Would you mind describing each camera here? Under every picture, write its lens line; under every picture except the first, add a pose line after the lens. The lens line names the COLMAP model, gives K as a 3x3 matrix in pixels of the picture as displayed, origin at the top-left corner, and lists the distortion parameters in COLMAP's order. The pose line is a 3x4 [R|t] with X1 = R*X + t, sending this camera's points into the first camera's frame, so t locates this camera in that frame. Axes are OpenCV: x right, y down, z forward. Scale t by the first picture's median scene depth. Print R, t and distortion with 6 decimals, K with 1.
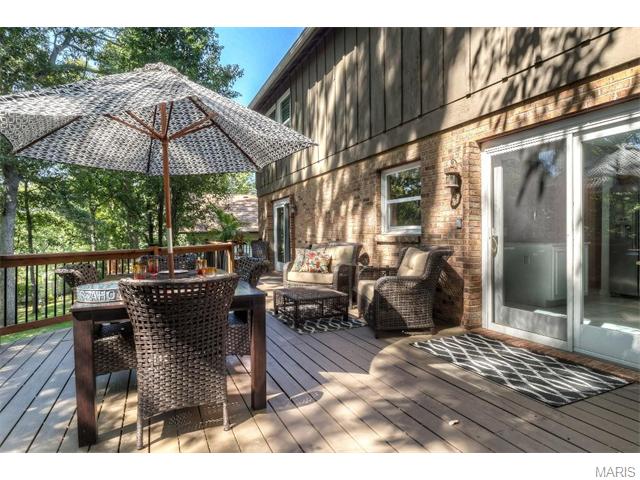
lens RADIAL K [[364.9, 0, 320.1], [0, 364.9, 238.7], [0, 0, 1]] dist [-0.001731, 0.000414]
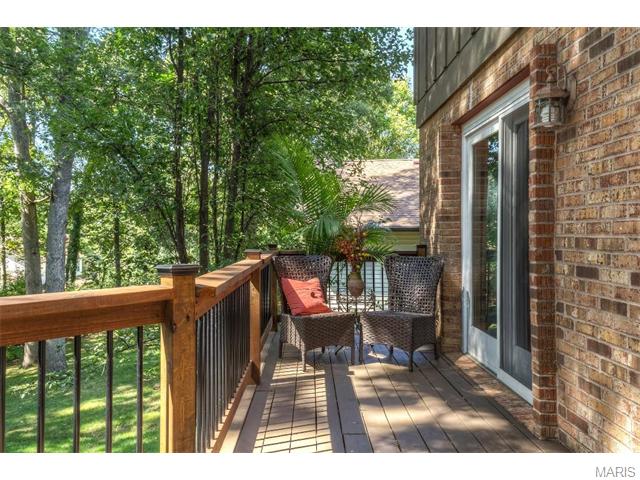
lens RADIAL K [[539.0, 0, 320.1], [0, 539.0, 239.2], [0, 0, 1]] dist [0.002911, 0.000178]
pose [[0.919329, 0.016276, -0.393153, -0.060491], [-0.016209, 0.999863, 0.003489, -0.006547], [0.393156, 0.003165, 0.919466, 0.554148]]
